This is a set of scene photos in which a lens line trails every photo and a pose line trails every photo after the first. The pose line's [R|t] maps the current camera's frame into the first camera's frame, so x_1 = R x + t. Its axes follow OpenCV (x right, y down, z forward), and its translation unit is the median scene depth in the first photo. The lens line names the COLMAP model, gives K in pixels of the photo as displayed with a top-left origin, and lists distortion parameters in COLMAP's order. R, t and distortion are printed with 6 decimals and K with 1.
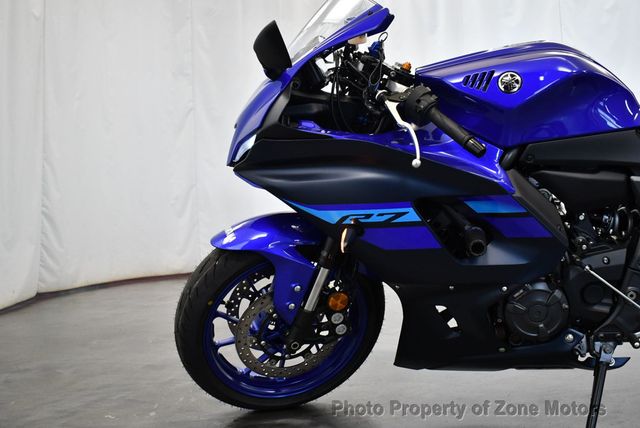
lens RADIAL K [[639.5, 0, 320.0], [0, 639.5, 214.0], [0, 0, 1]] dist [-0.092433, -0.006587]
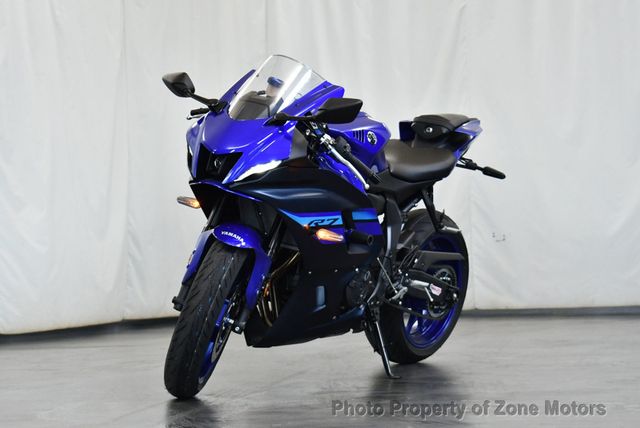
lens RADIAL K [[2029.5, 0, 320.0], [0, 2029.5, 214.0], [0, 0, 1]] dist [0.043491, 0.132660]
pose [[0.389509, 0.019130, 0.920824, -4.246188], [0.052571, 0.997693, -0.042964, 0.188284], [-0.919521, 0.065144, 0.387604, -0.824011]]
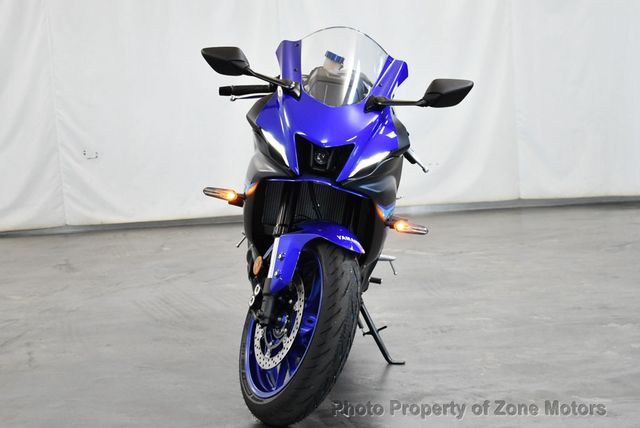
lens RADIAL K [[1719.4, 0, 320.0], [0, 1719.4, 214.0], [0, 0, 1]] dist [-0.018423, -0.039179]
pose [[-0.107972, -0.075372, 0.991293, -3.483264], [0.095943, 0.991678, 0.085852, -0.313005], [-0.989513, 0.104378, -0.099842, 1.498951]]
